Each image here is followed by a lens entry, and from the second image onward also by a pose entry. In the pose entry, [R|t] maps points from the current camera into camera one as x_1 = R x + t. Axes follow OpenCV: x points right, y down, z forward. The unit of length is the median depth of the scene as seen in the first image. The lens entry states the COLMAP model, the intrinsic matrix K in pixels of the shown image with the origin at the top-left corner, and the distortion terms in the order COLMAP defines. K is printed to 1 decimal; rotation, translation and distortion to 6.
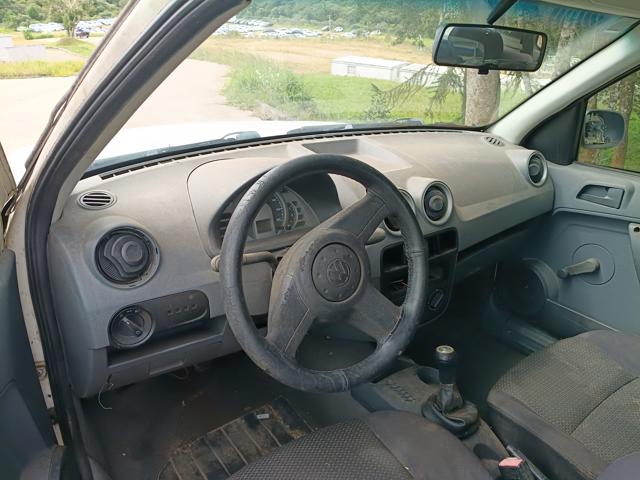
lens RADIAL K [[476.1, 0, 326.2], [0, 476.1, 241.2], [0, 0, 1]] dist [-0.008054, -0.007532]
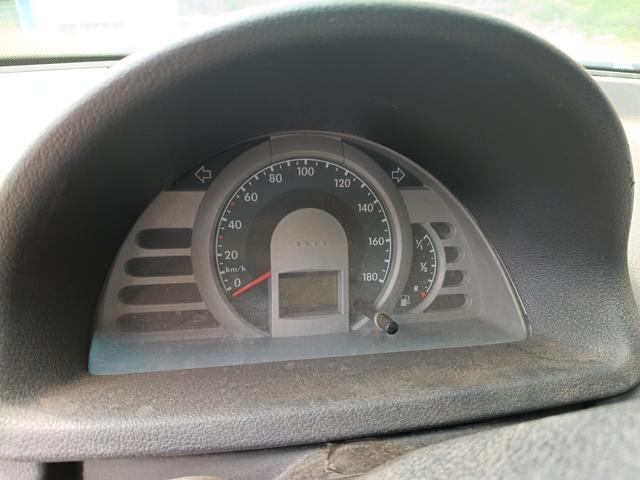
lens RADIAL K [[474.5, 0, 320.0], [0, 474.5, 240.0], [0, 0, 1]] dist [0.013676, -0.032618]
pose [[0.914540, 0.180378, -0.362051, -0.027413], [-0.182180, 0.982824, 0.029469, -0.067980], [0.361147, 0.039008, 0.931693, 0.700611]]
